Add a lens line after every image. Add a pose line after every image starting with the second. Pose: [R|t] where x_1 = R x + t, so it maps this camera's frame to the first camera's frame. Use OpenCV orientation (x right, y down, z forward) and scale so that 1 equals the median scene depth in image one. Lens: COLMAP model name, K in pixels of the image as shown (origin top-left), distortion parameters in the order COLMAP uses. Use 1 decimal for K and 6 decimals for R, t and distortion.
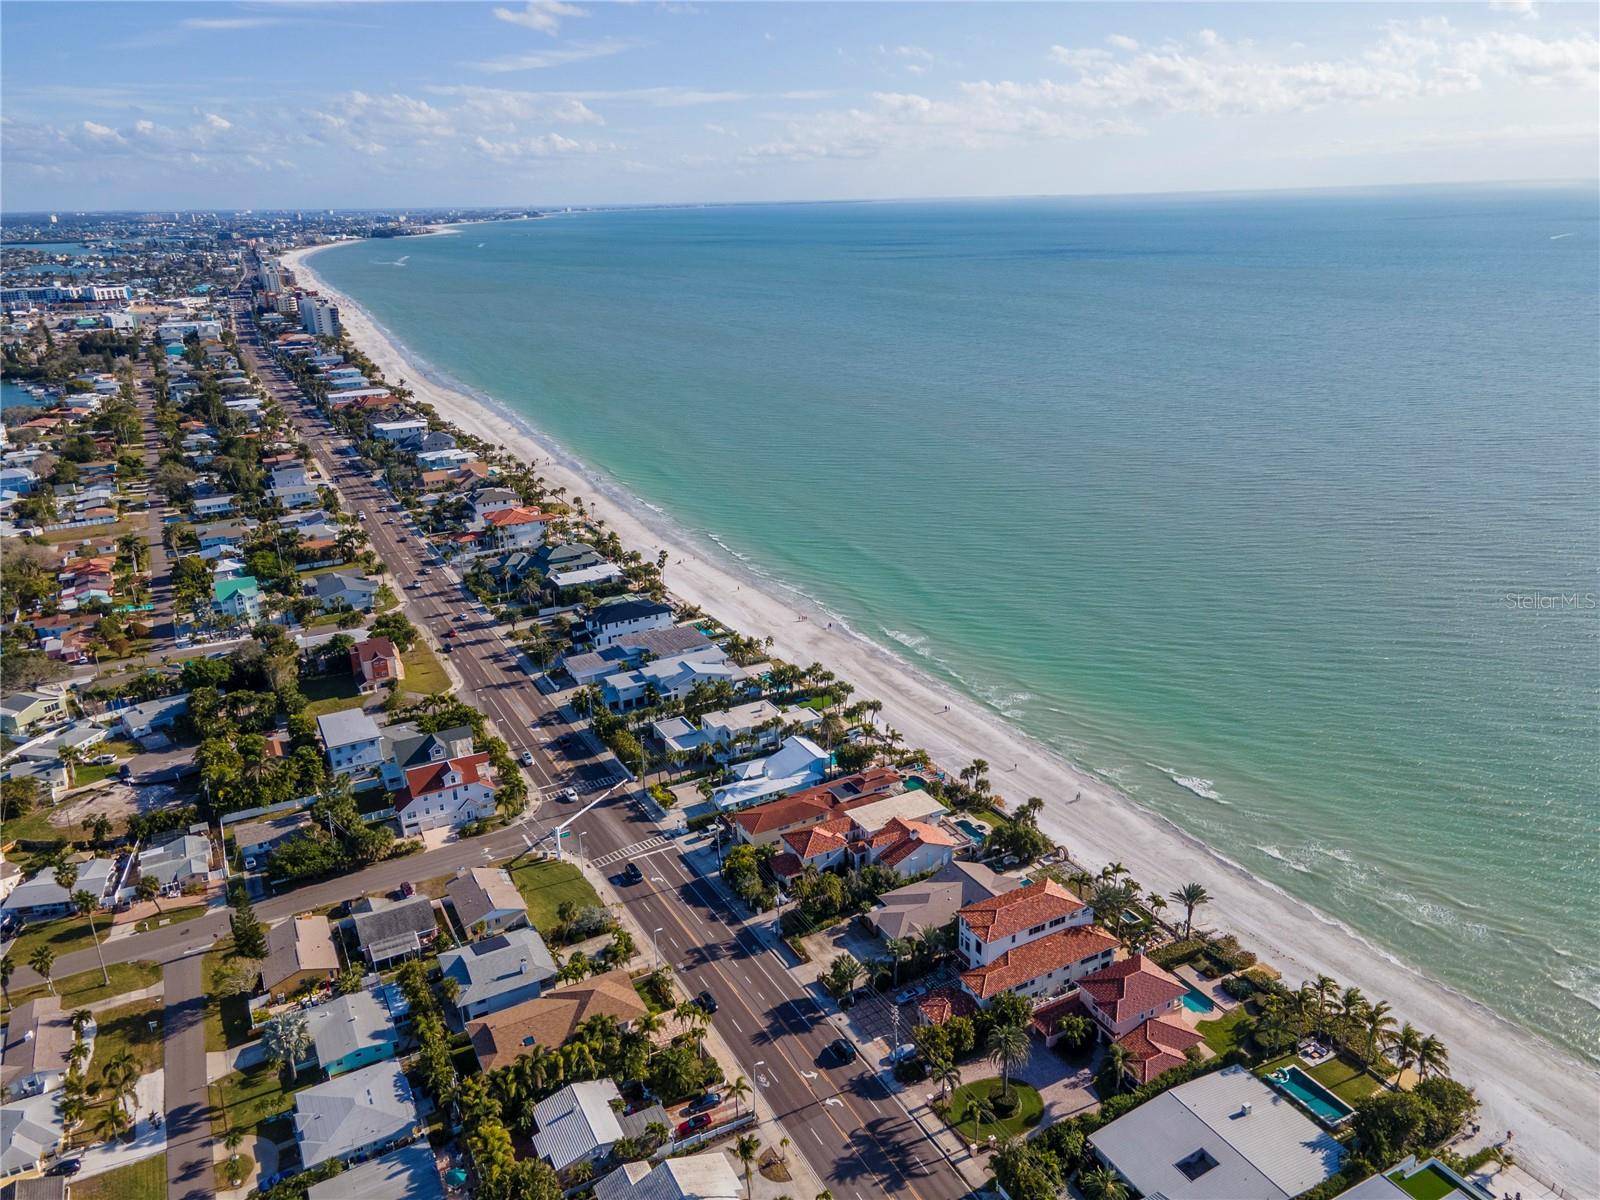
lens RADIAL K [[1158.4, 0, 807.8], [0, 1158.4, 596.2], [0, 0, 1]] dist [0.050295, 0.005815]
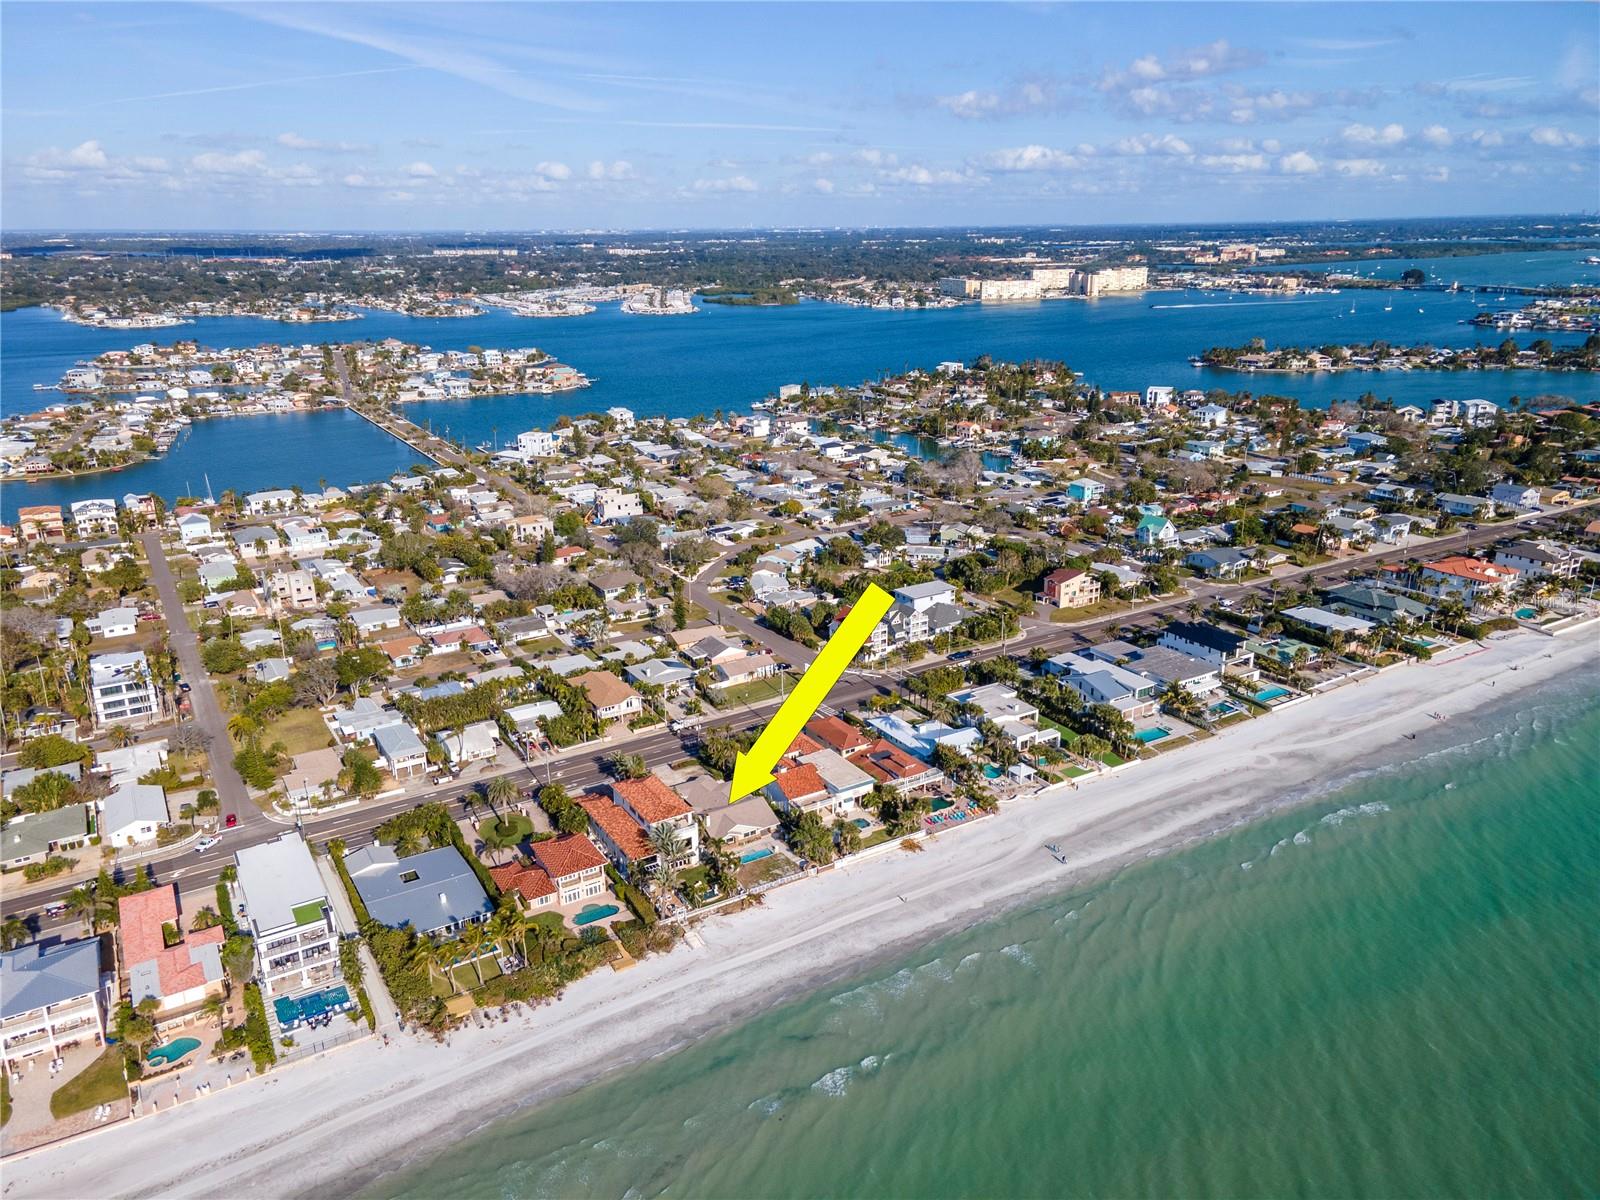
lens RADIAL K [[1157.4, 0, 806.4], [0, 1157.4, 603.4], [0, 0, 1]] dist [0.034597, 0.031847]
pose [[0.053773, 0.332828, -0.941453, 1.031942], [-0.318228, 0.899370, 0.299775, -0.275922], [0.946488, 0.283477, 0.154277, 0.719972]]
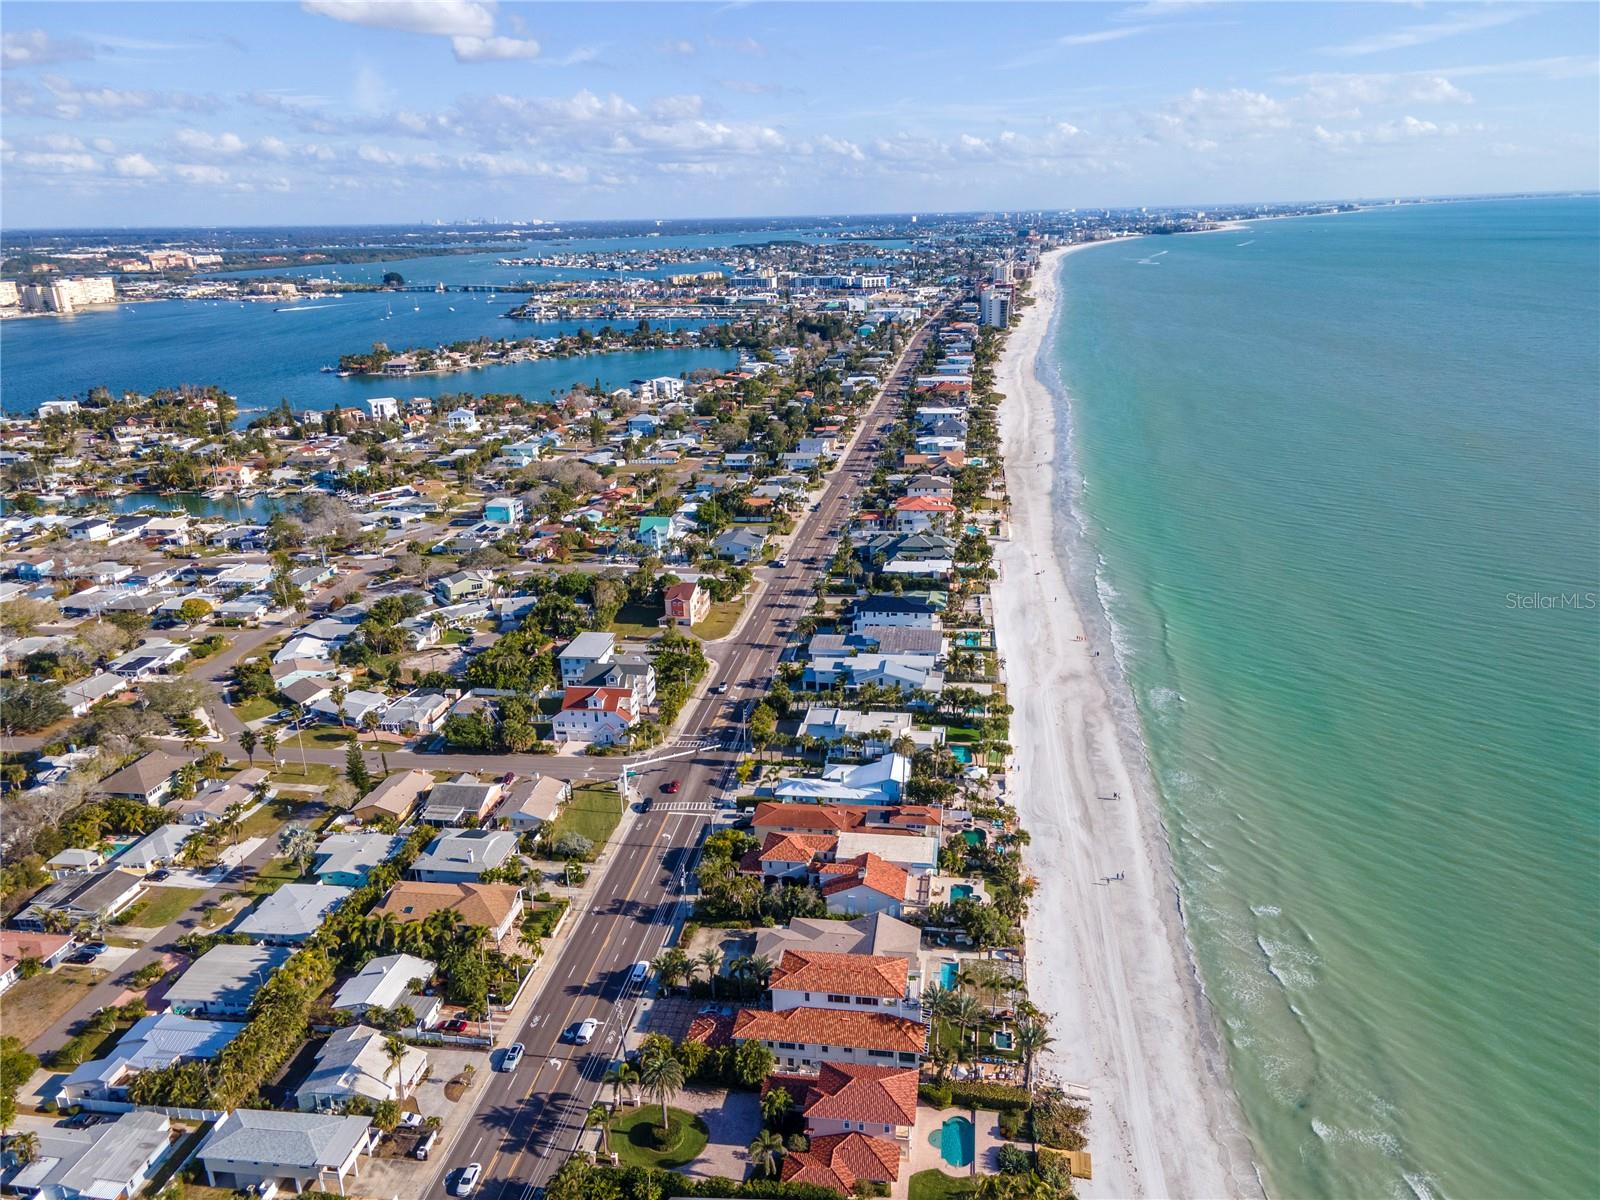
lens RADIAL K [[1158.4, 0, 807.8], [0, 1158.4, 596.2], [0, 0, 1]] dist [0.050295, 0.005815]
pose [[0.799137, 0.193212, -0.569254, 0.499961], [-0.191207, 0.979460, 0.064019, -0.061846], [0.569930, 0.057686, 0.819666, 0.167788]]
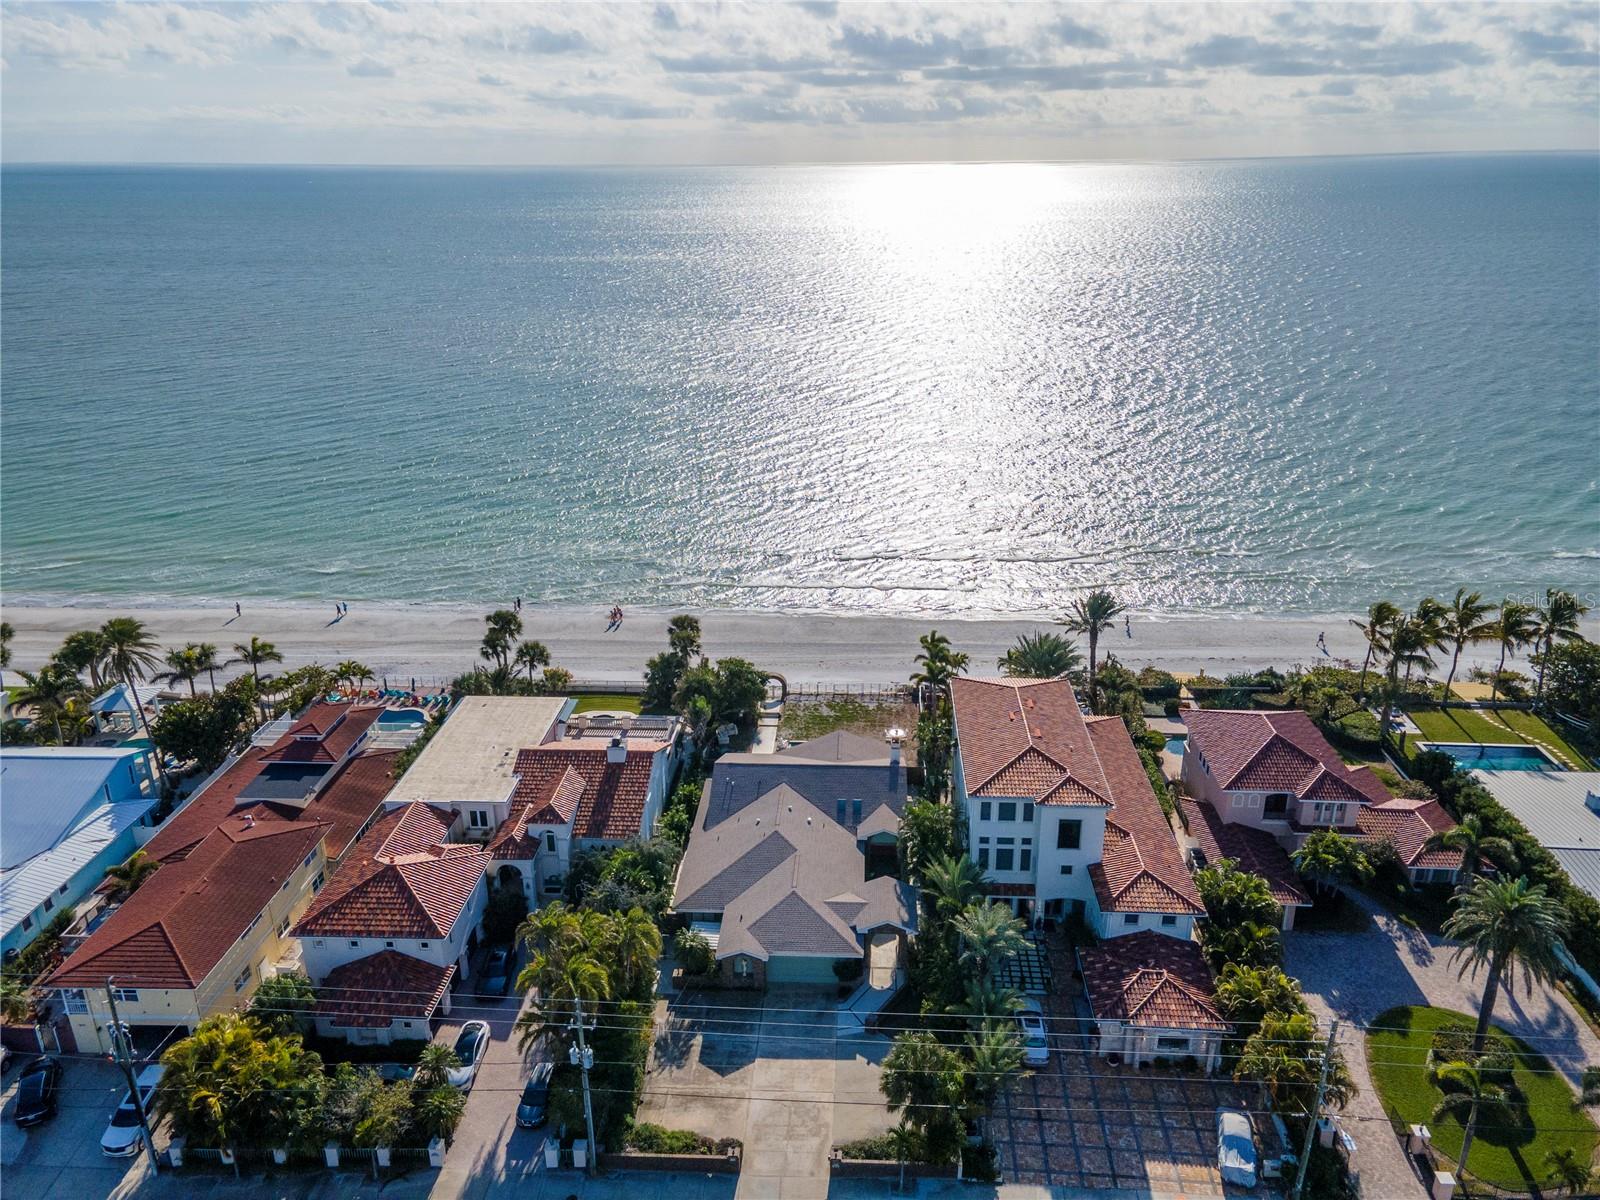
lens RADIAL K [[1157.4, 0, 806.4], [0, 1157.4, 603.4], [0, 0, 1]] dist [0.034597, 0.031847]
pose [[0.525266, -0.287142, 0.801027, -0.170604], [0.274004, 0.948283, 0.160252, 0.097585], [-0.805616, 0.135310, 0.576779, 0.633636]]
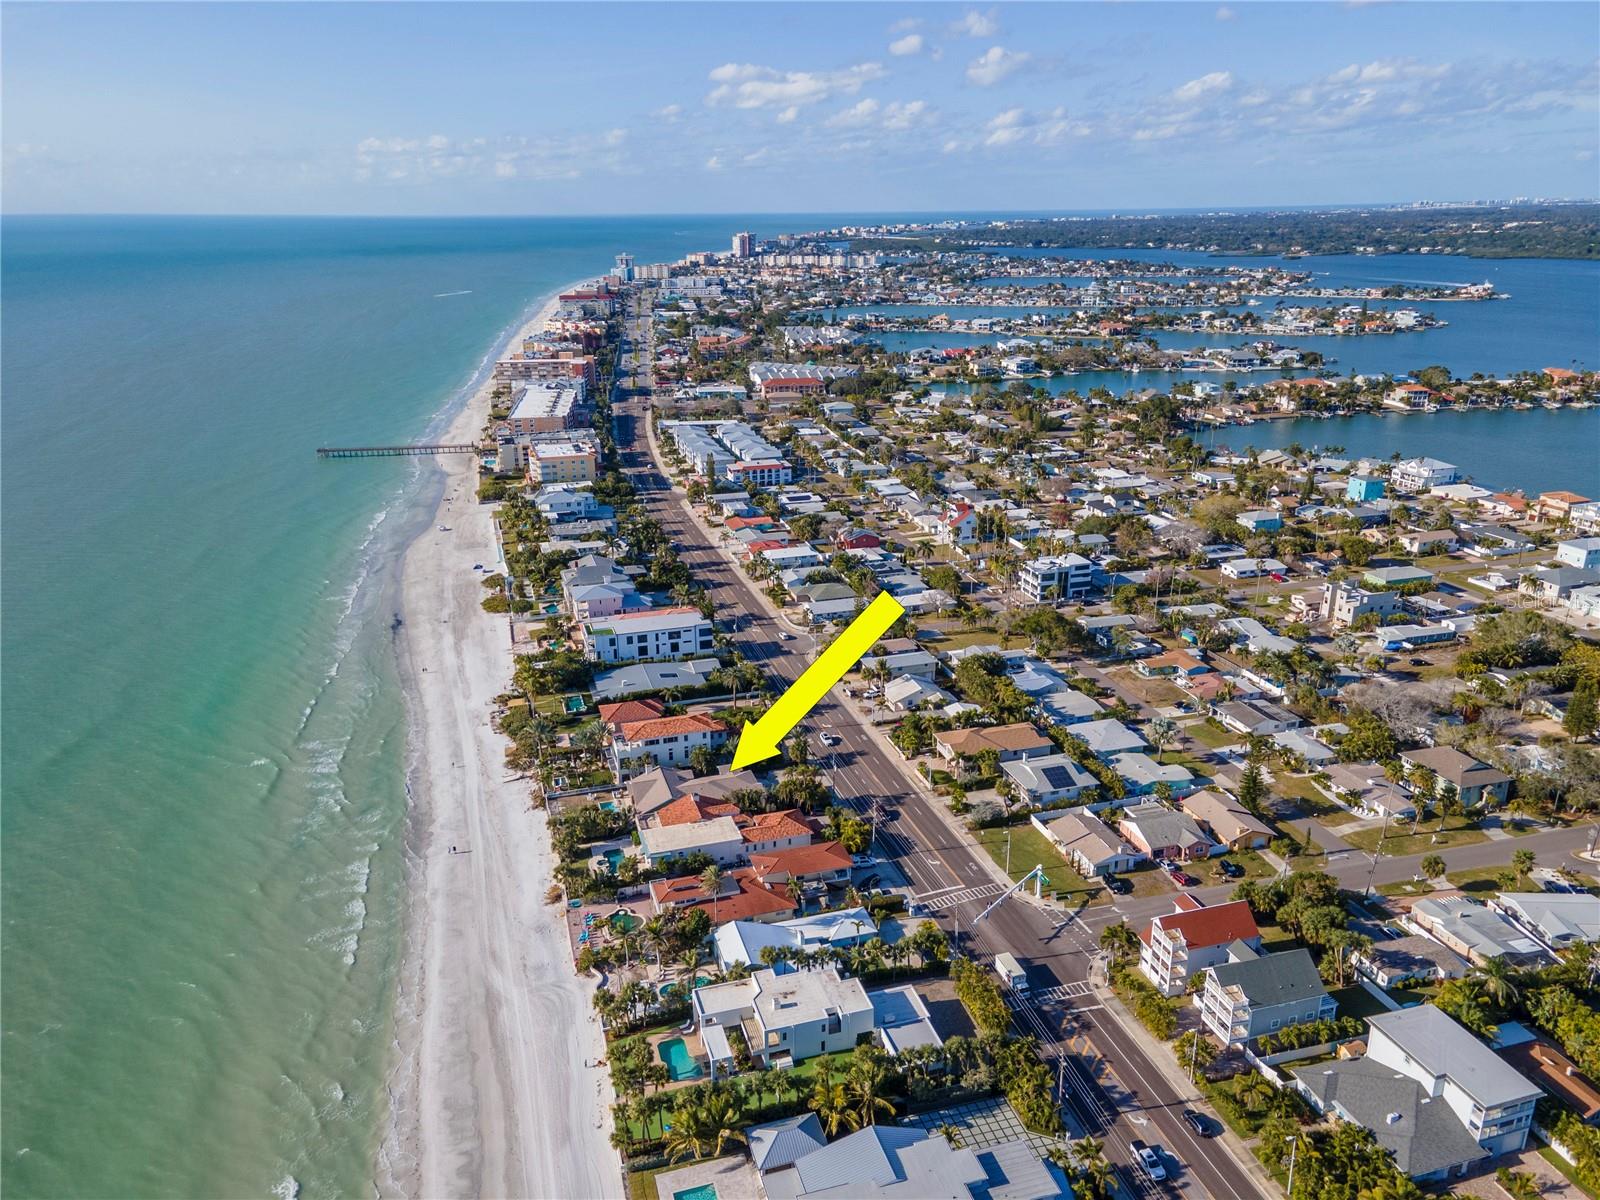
lens RADIAL K [[1153.0, 0, 811.4], [0, 1153.0, 598.7], [0, 0, 1]] dist [0.064947, 0.005058]
pose [[-0.980184, -0.036058, 0.194782, -0.198134], [0.090772, 0.792225, 0.603440, -0.530113], [-0.176070, 0.609163, -0.773253, 1.543609]]
